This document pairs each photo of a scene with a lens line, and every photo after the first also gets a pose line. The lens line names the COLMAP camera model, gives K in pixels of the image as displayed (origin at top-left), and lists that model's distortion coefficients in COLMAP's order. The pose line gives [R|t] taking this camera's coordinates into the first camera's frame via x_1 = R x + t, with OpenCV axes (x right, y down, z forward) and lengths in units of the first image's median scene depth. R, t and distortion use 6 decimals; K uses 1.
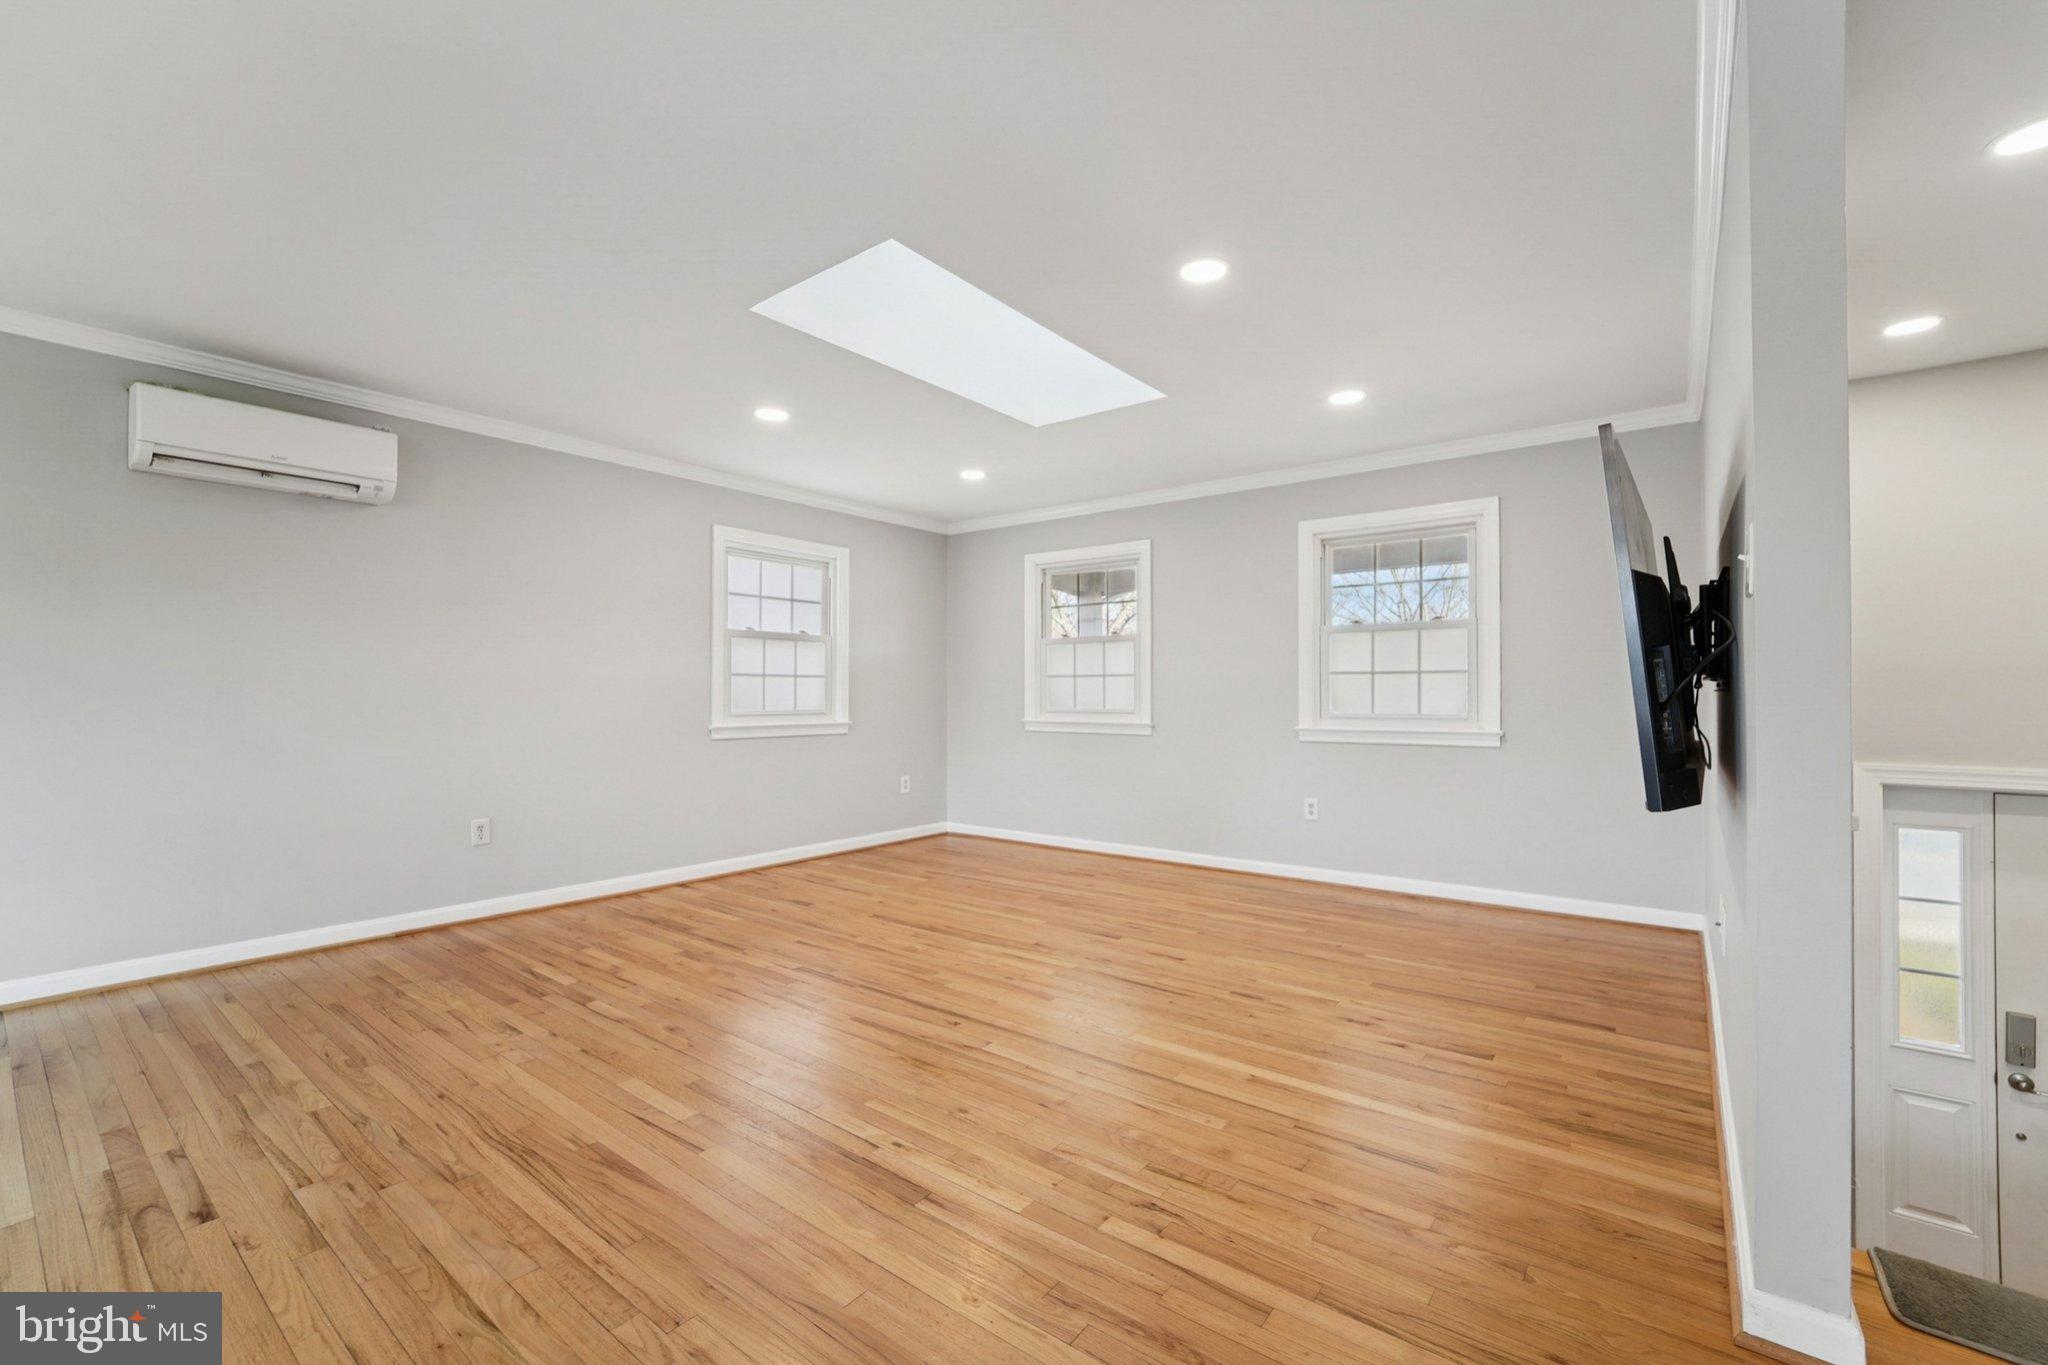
lens RADIAL K [[848.8, 0, 1024.0], [0, 848.8, 682.5], [0, 0, 1]] dist [-0.009815, 0.000203]
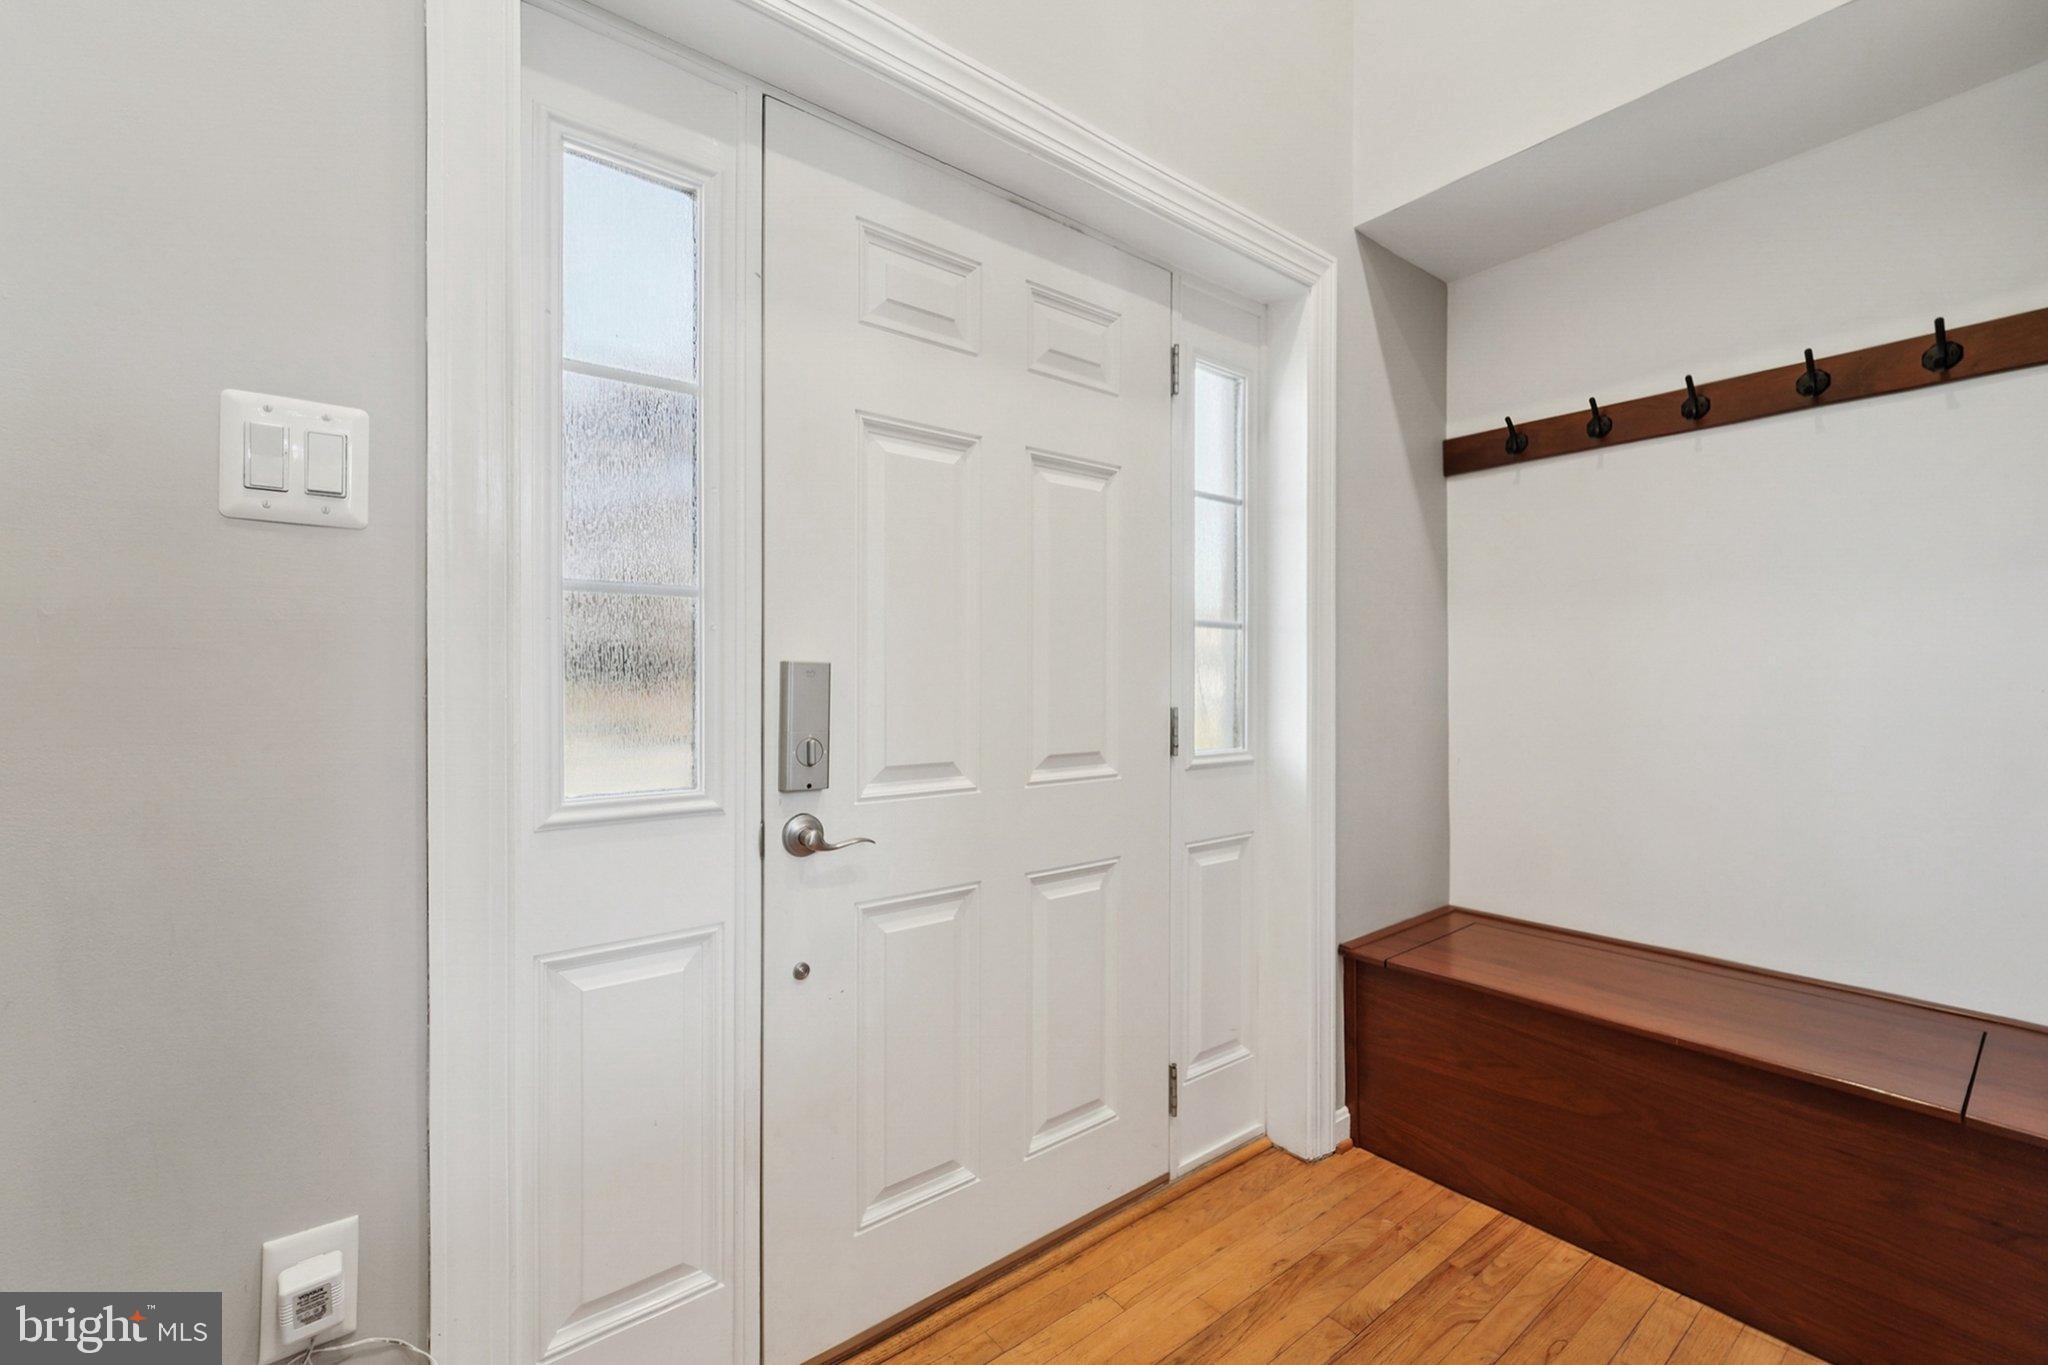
lens RADIAL K [[851.3, 0, 1022.3], [0, 851.3, 677.5], [0, 0, 1]] dist [-0.005370, 0.000190]
pose [[0.239634, 0.001234, 0.970863, 0.673217], [-0.010509, 0.999944, 0.001323, 0.329805], [-0.970807, -0.010519, 0.239633, 0.656911]]
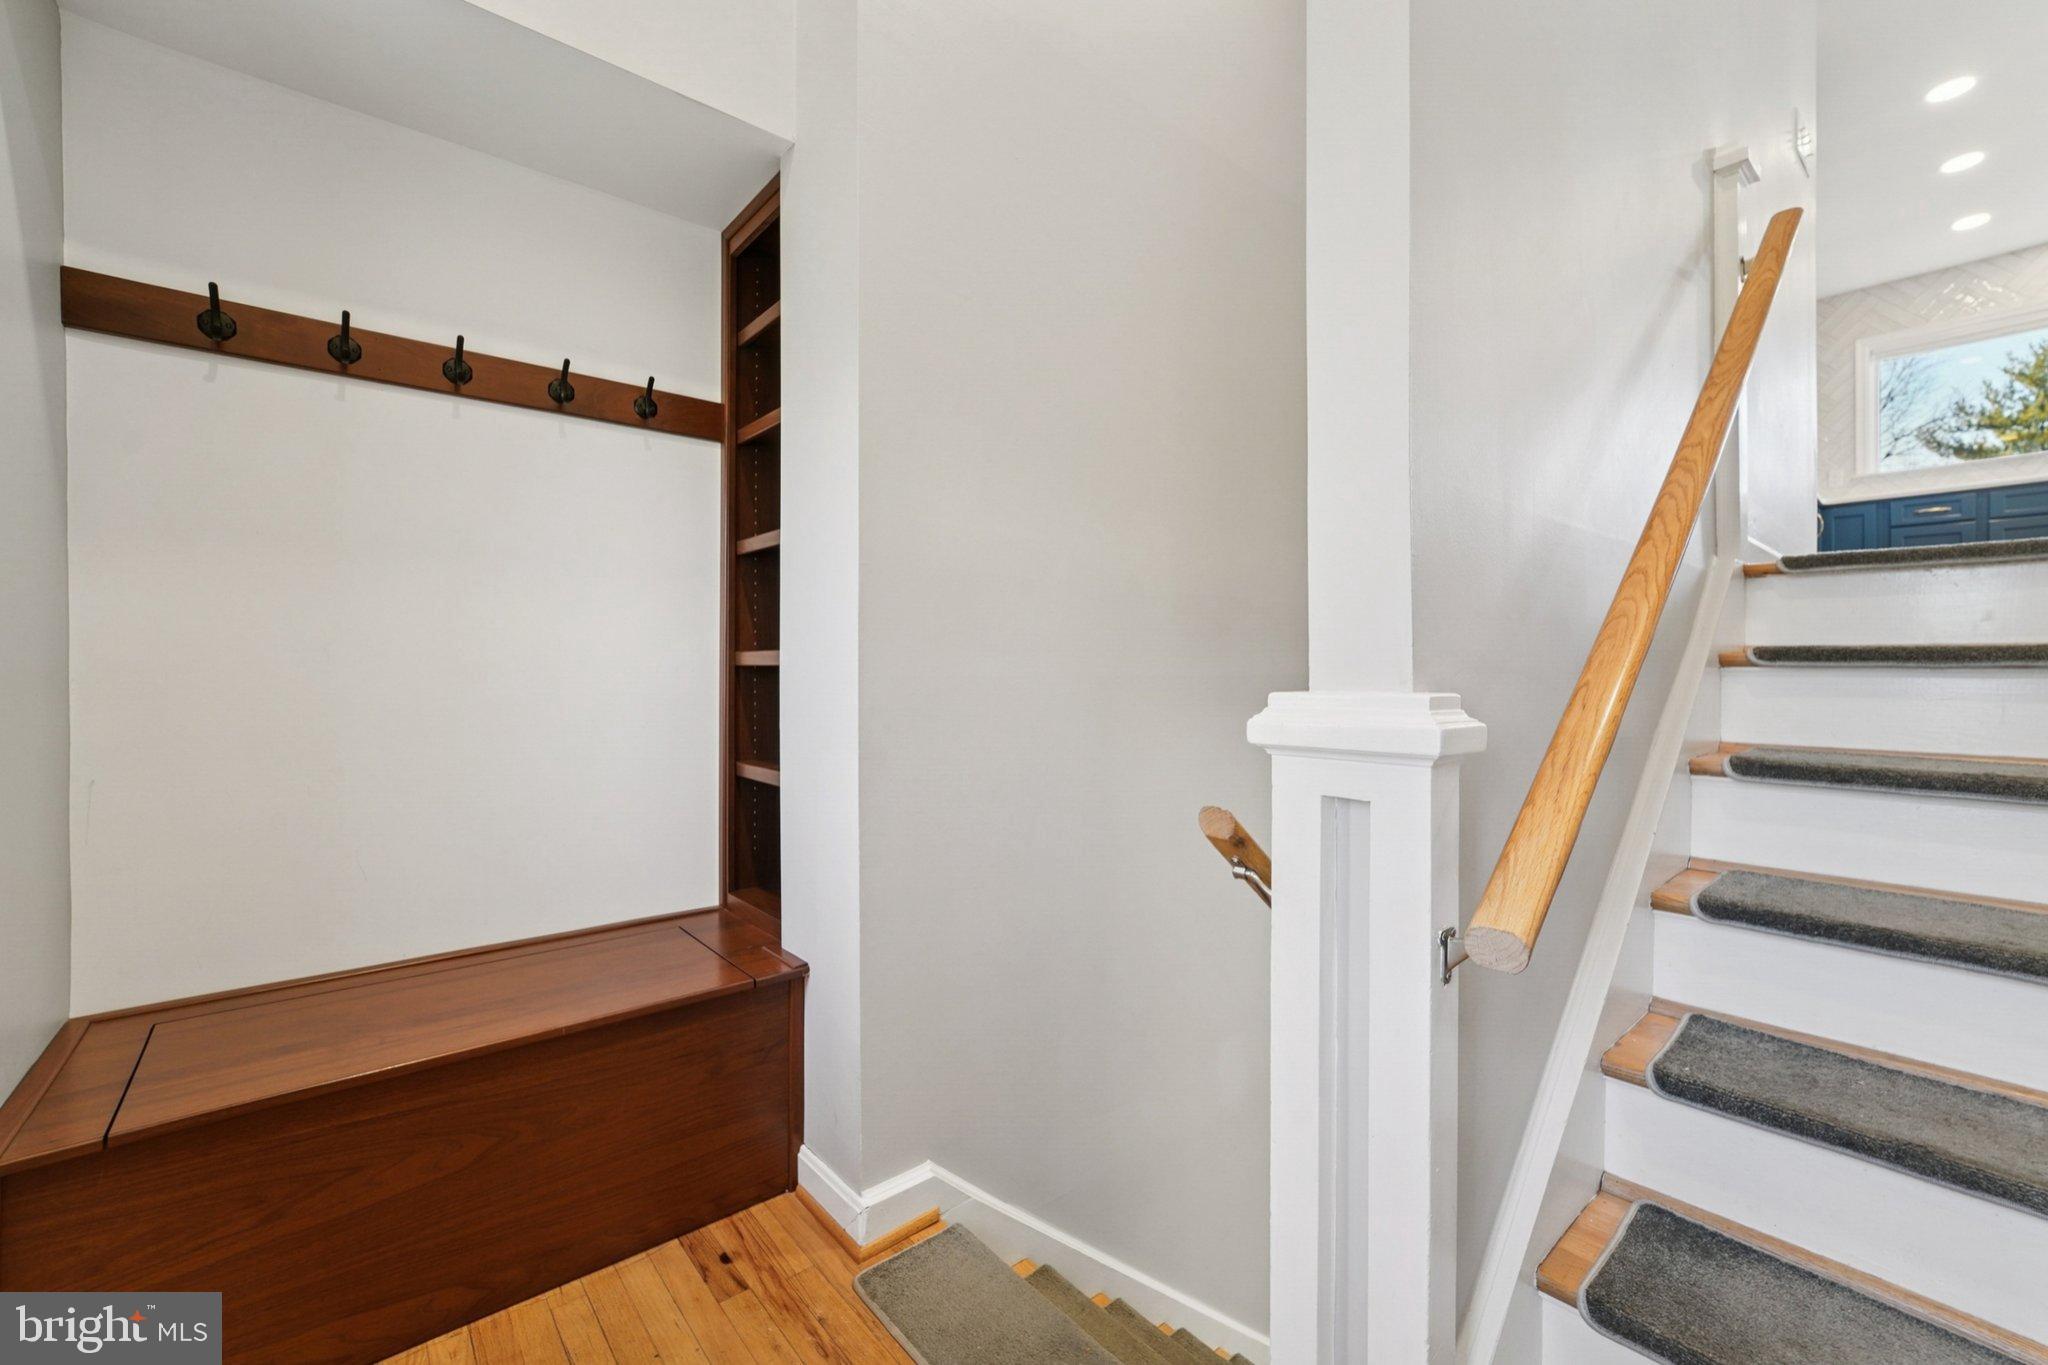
lens RADIAL K [[848.8, 0, 1024.0], [0, 848.8, 682.5], [0, 0, 1]] dist [-0.009815, 0.000203]
pose [[-0.980952, -0.004530, 0.194195, 0.872249], [-0.005420, 0.999977, -0.004053, 0.340682], [-0.194172, -0.005028, -0.980955, 0.804638]]
